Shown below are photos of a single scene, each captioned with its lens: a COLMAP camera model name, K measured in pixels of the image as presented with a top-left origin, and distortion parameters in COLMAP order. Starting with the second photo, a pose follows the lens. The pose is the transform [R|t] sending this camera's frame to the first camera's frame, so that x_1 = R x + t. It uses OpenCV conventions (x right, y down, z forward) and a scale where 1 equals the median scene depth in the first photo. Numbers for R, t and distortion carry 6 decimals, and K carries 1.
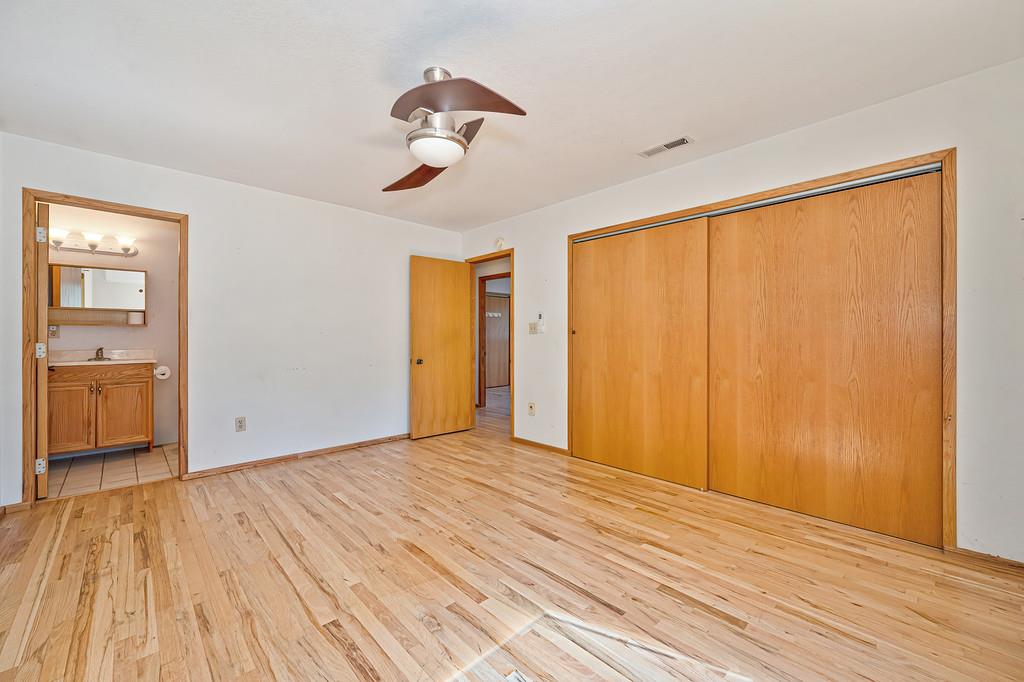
lens RADIAL K [[408.4, 0, 512.7], [0, 408.4, 340.2], [0, 0, 1]] dist [-0.001731, 0.000490]
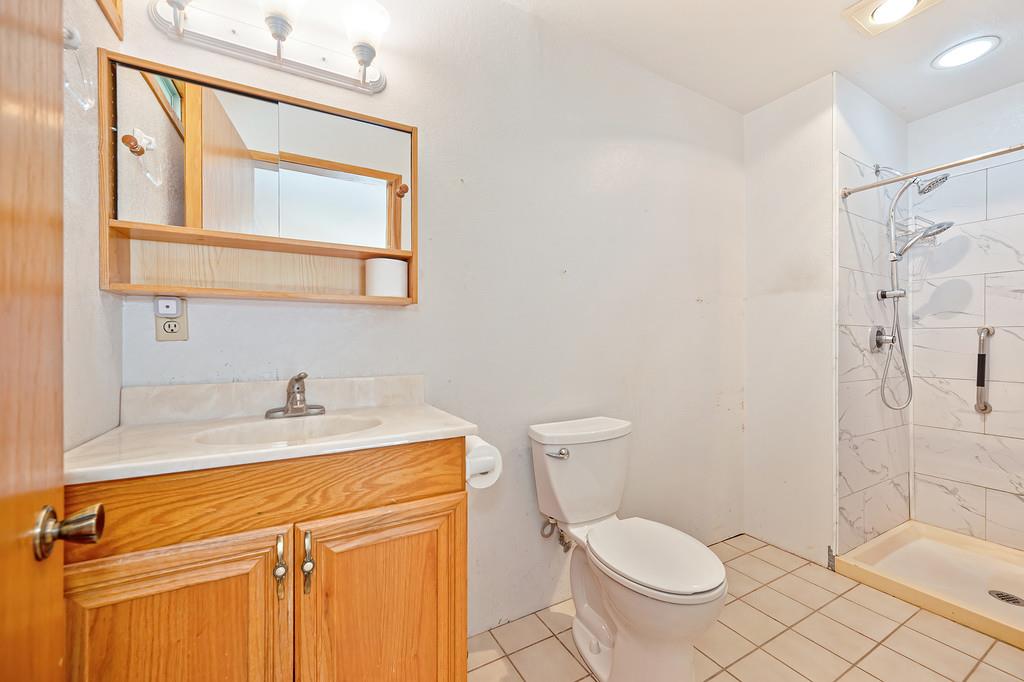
lens RADIAL K [[408.4, 0, 513.7], [0, 408.4, 340.6], [0, 0, 1]] dist [-0.001731, 0.000490]
pose [[0.966947, -0.000742, -0.254977, -1.139847], [-0.000726, 0.999984, -0.005661, -0.005786], [0.254977, 0.005659, 0.966931, 1.093481]]
